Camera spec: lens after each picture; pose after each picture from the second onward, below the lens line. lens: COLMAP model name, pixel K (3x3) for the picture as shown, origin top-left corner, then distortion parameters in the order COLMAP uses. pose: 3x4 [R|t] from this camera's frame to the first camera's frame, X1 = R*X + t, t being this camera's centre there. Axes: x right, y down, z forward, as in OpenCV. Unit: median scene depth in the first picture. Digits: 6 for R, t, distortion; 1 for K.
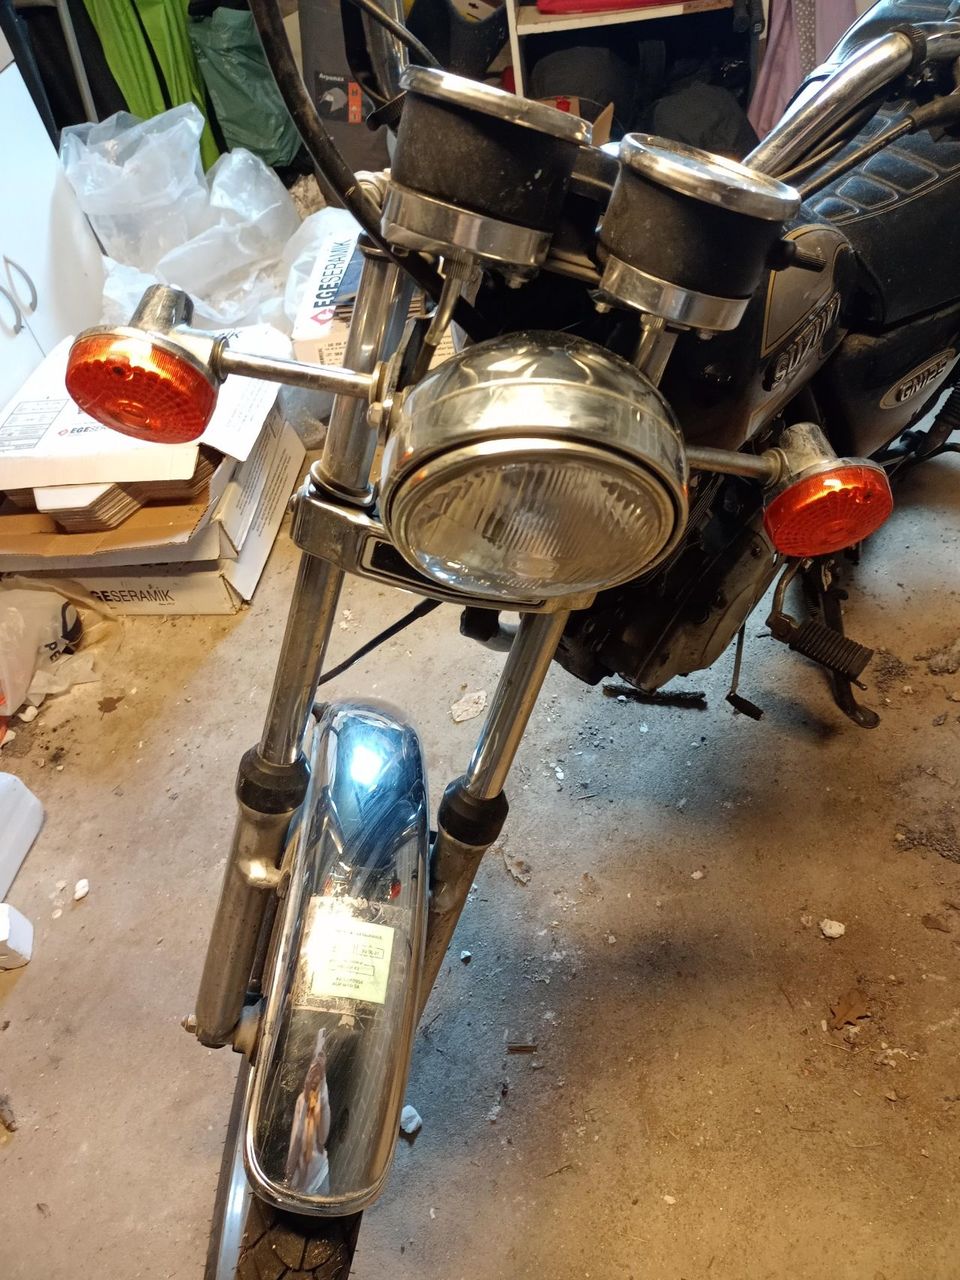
lens RADIAL K [[941.0, 0, 492.7], [0, 941.0, 638.7], [0, 0, 1]] dist [0.067463, -0.096759]
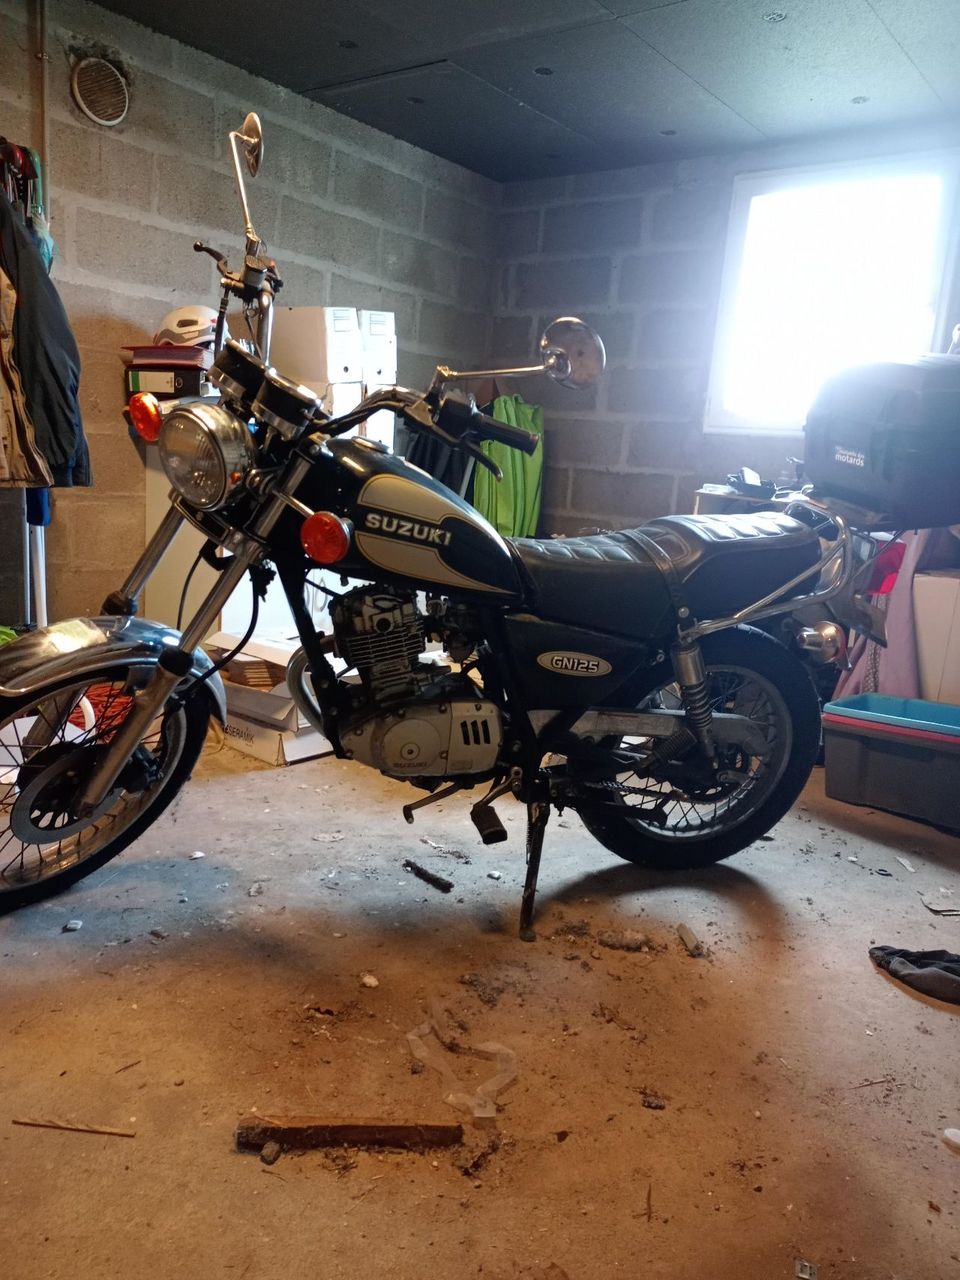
lens RADIAL K [[942.8, 0, 480.0], [0, 942.8, 640.0], [0, 0, 1]] dist [0.076426, -0.119758]
pose [[0.812664, 0.299828, -0.499680, 0.871964], [-0.534863, 0.724133, -0.435376, 0.393908], [0.231297, 0.621075, 0.748844, -0.244918]]
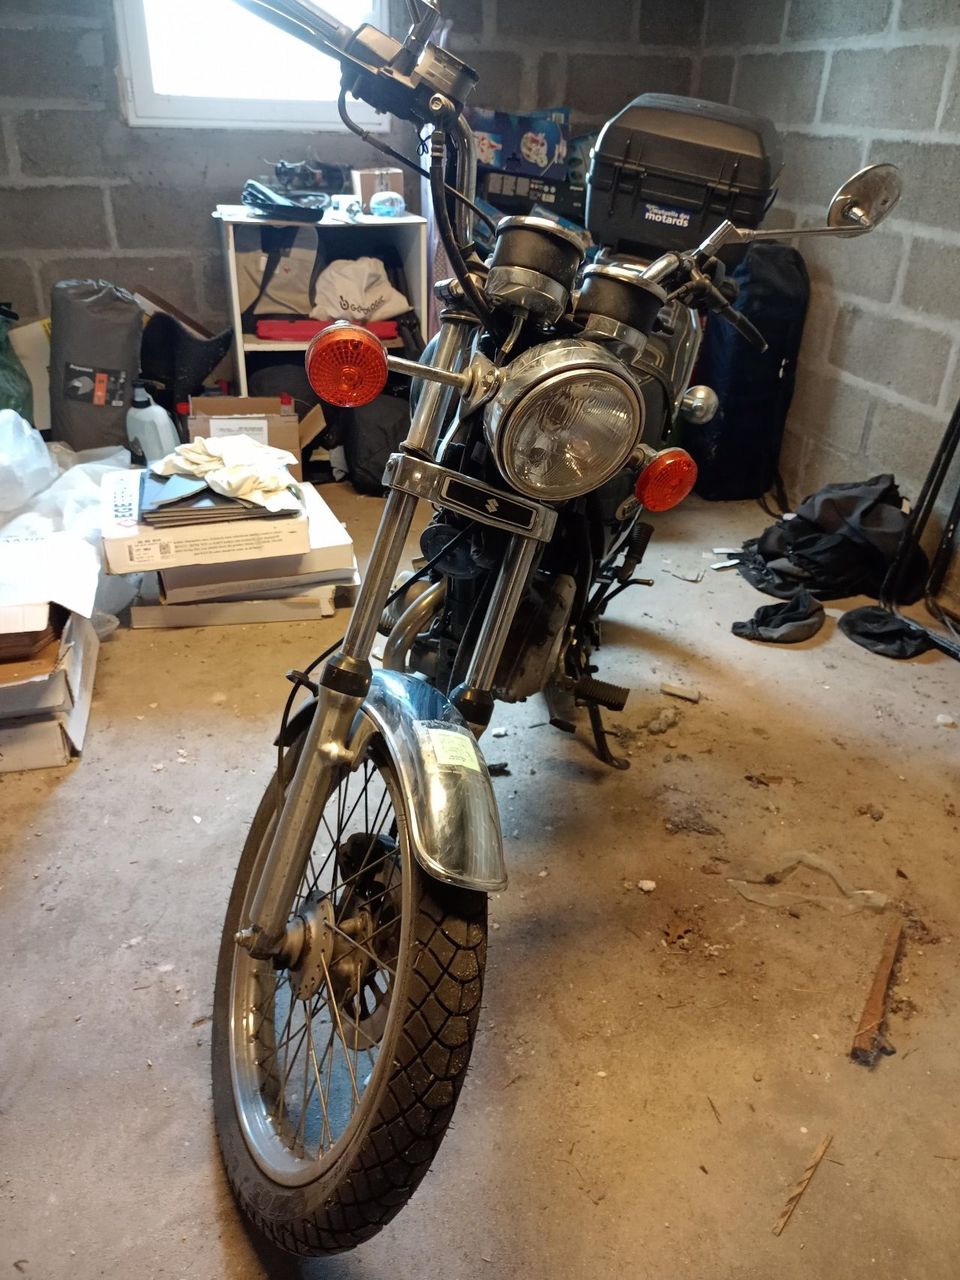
lens RADIAL K [[942.8, 0, 480.0], [0, 942.8, 640.0], [0, 0, 1]] dist [0.076426, -0.119758]
pose [[0.919392, -0.028431, 0.392314, -0.325016], [0.159036, 0.939094, -0.304647, 0.299946], [-0.359758, 0.342482, 0.867917, -0.173753]]
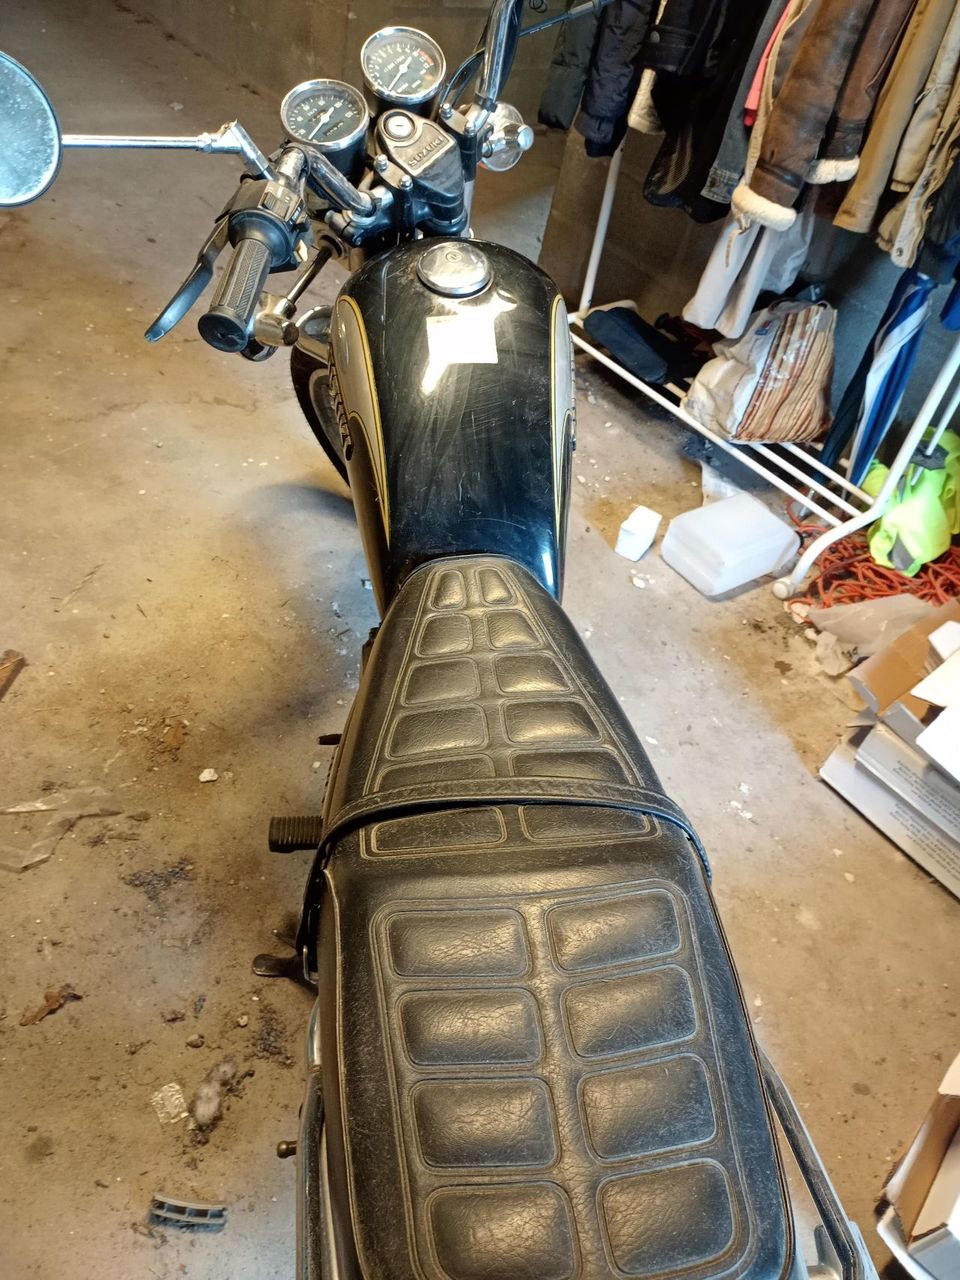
lens RADIAL K [[942.8, 0, 480.0], [0, 942.8, 640.0], [0, 0, 1]] dist [0.076426, -0.119758]
pose [[-0.703354, 0.506822, -0.498422, 0.556912], [-0.584506, -0.013327, 0.811280, -0.828477], [0.404532, 0.861948, 0.305614, 0.507609]]
